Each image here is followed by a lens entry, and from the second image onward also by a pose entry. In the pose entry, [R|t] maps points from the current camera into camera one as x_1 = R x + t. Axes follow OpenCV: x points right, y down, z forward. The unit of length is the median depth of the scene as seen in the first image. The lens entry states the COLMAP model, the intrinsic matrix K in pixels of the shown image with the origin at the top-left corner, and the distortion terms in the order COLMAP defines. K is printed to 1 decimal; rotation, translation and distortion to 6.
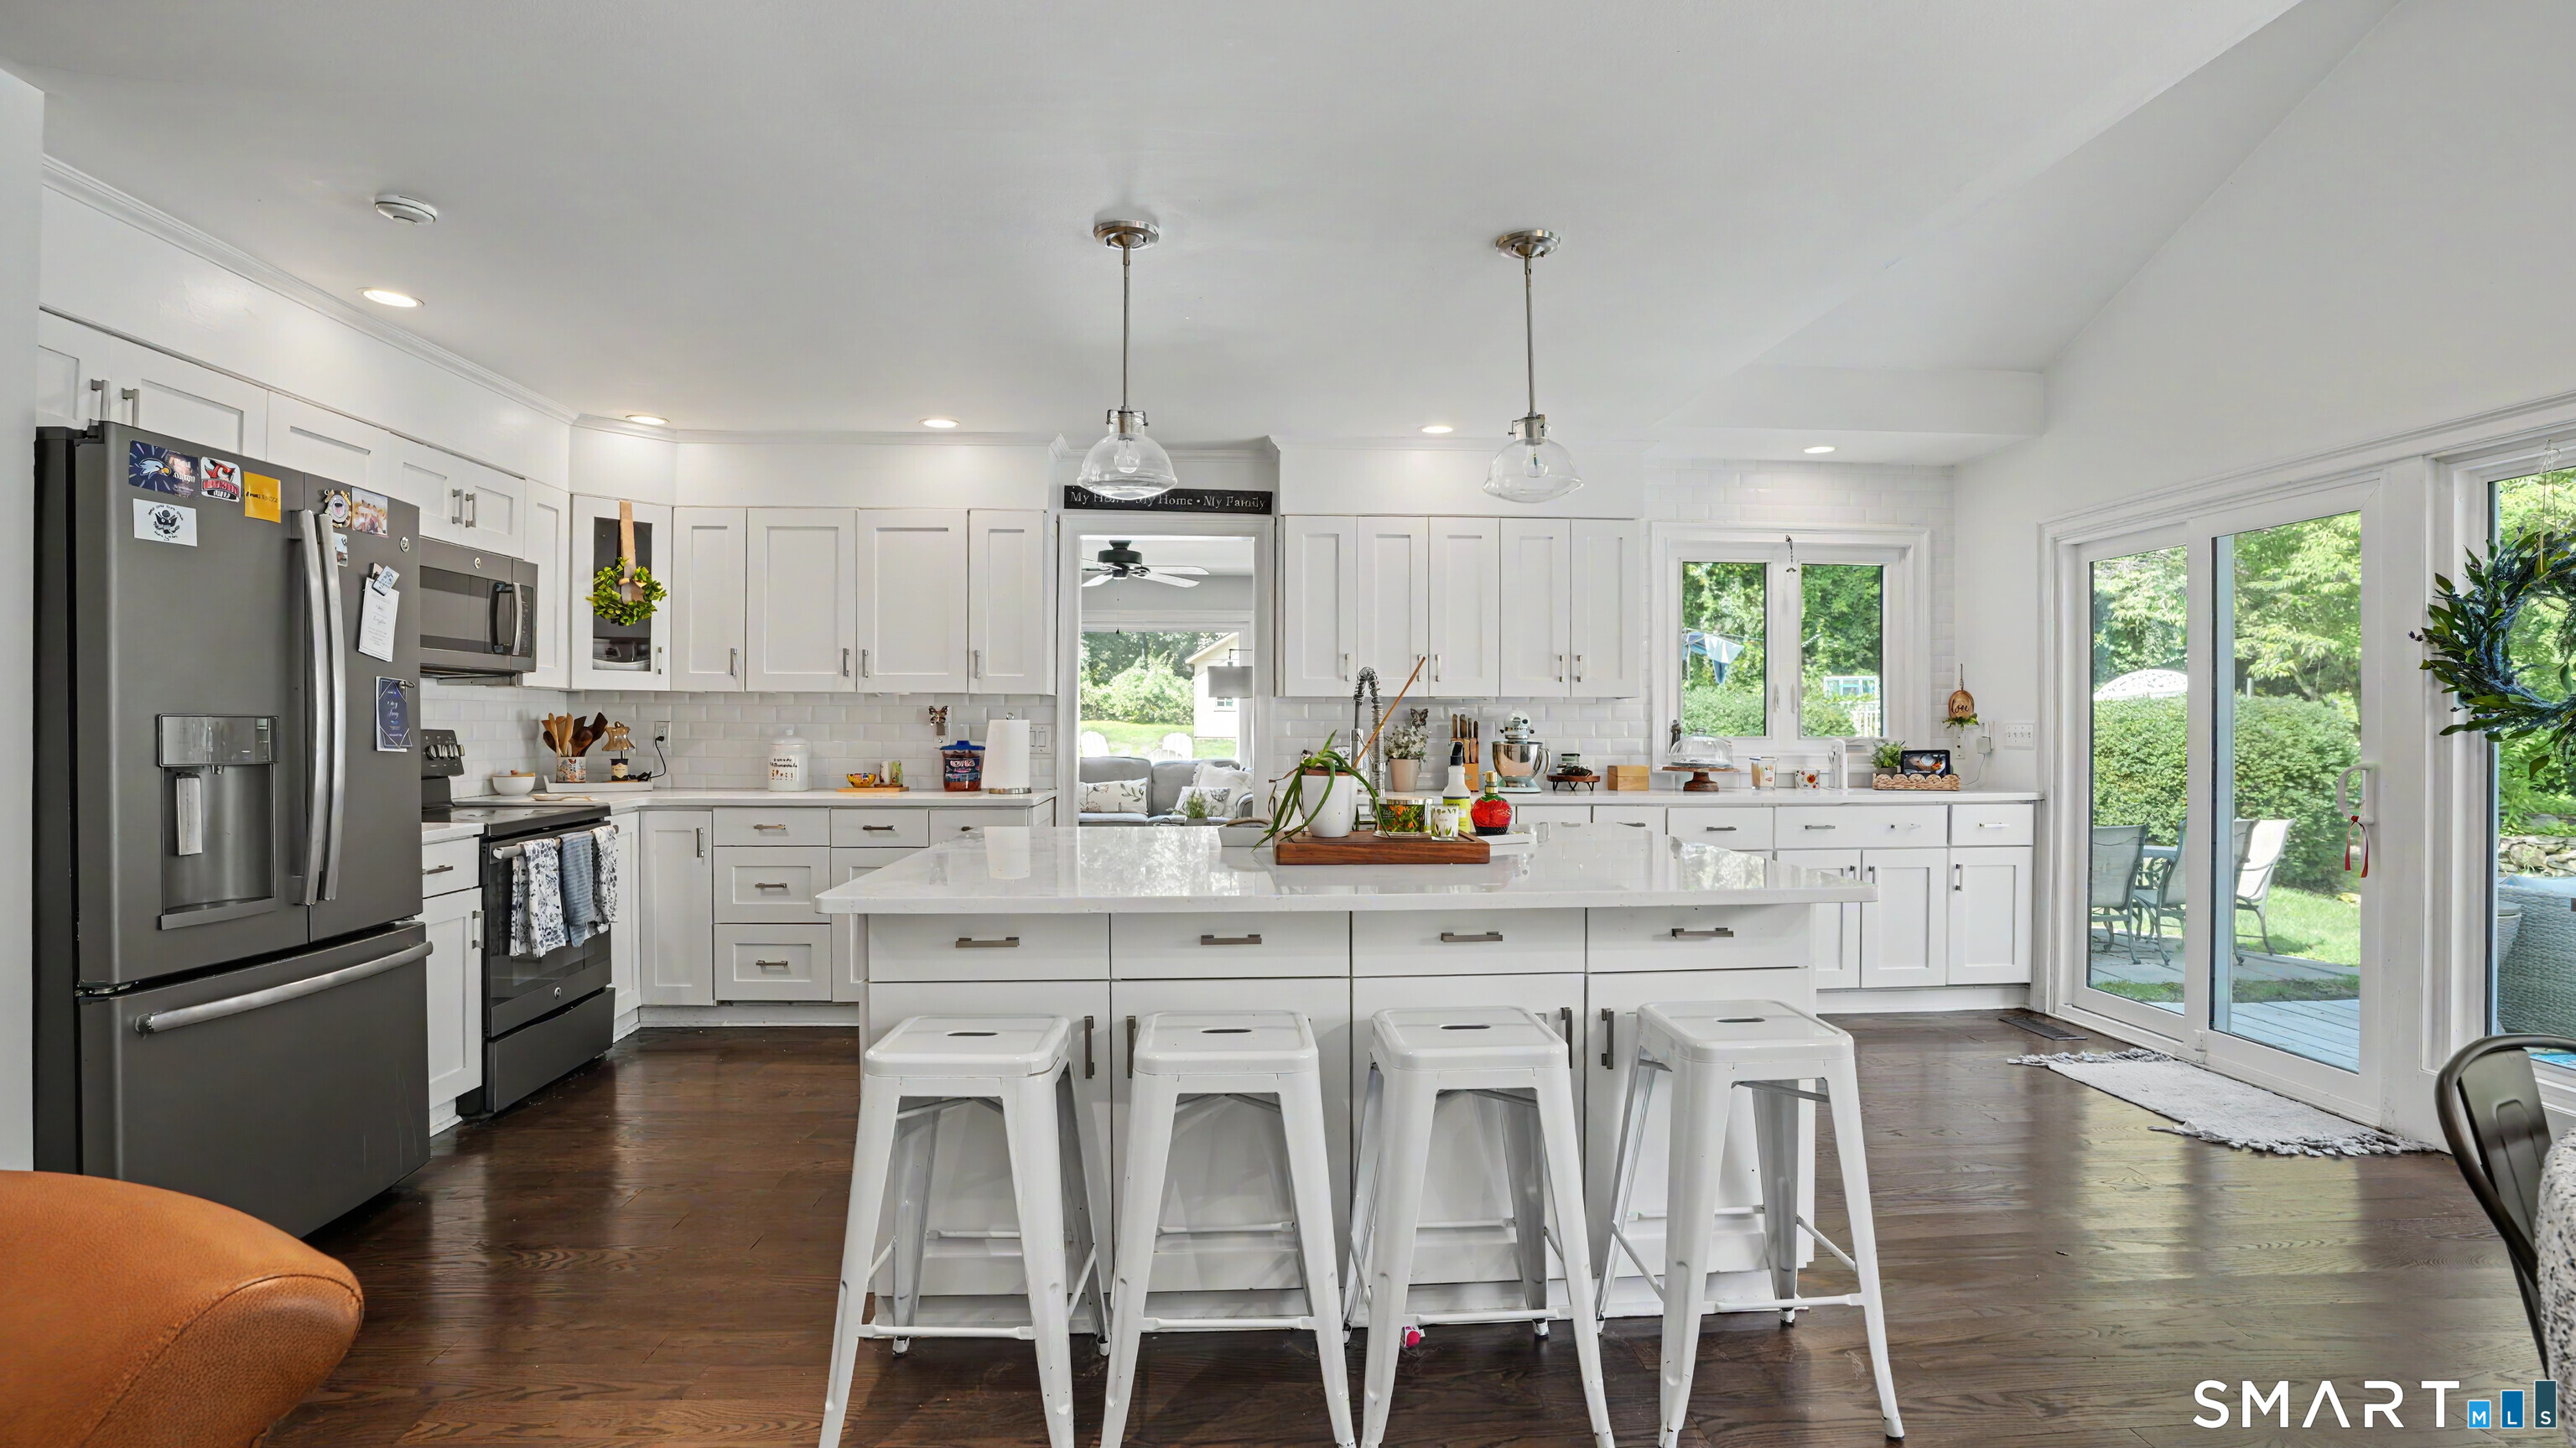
lens RADIAL K [[1246.0, 0, 1286.5], [0, 1246.0, 726.1], [0, 0, 1]] dist [-0.040528, 0.002981]
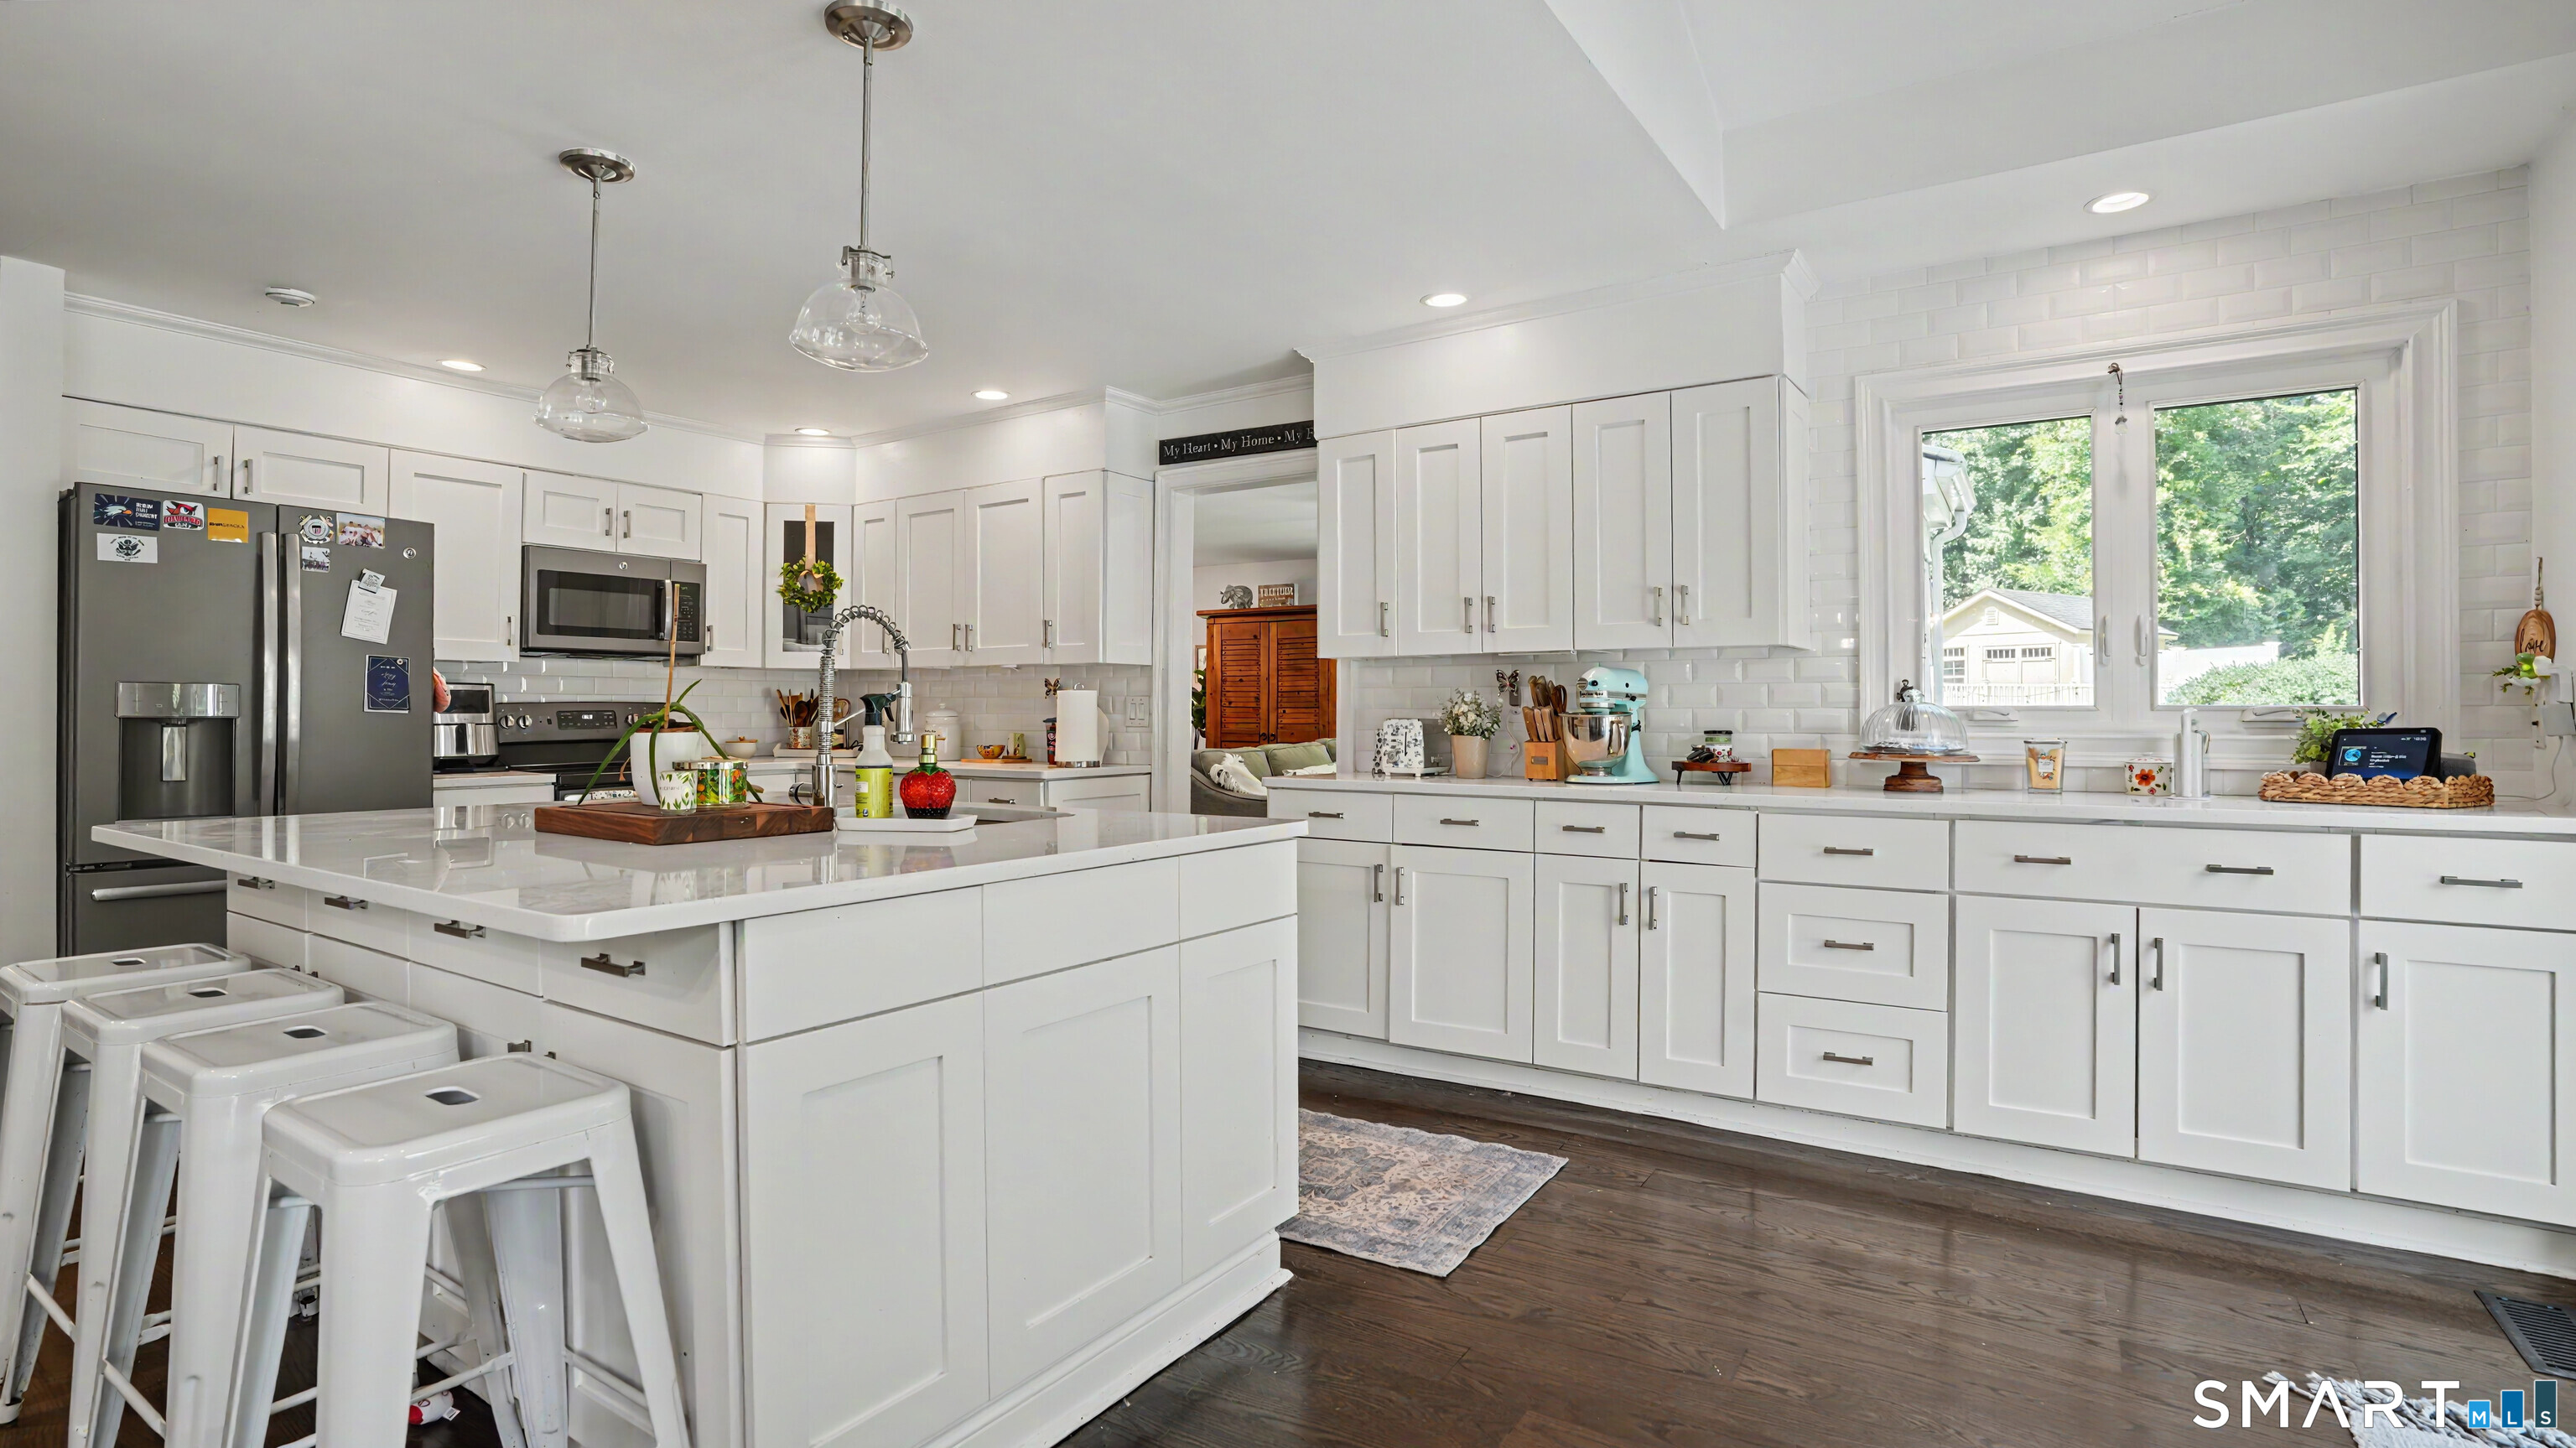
lens RADIAL K [[1246.0, 0, 1274.4], [0, 1246.0, 718.4], [0, 0, 1]] dist [-0.040528, 0.002981]
pose [[0.787903, 0.000000, -0.615799, 0.517089], [-0.000666, 0.999999, -0.000852, 0.018035], [0.615799, 0.001081, 0.787902, 0.349687]]
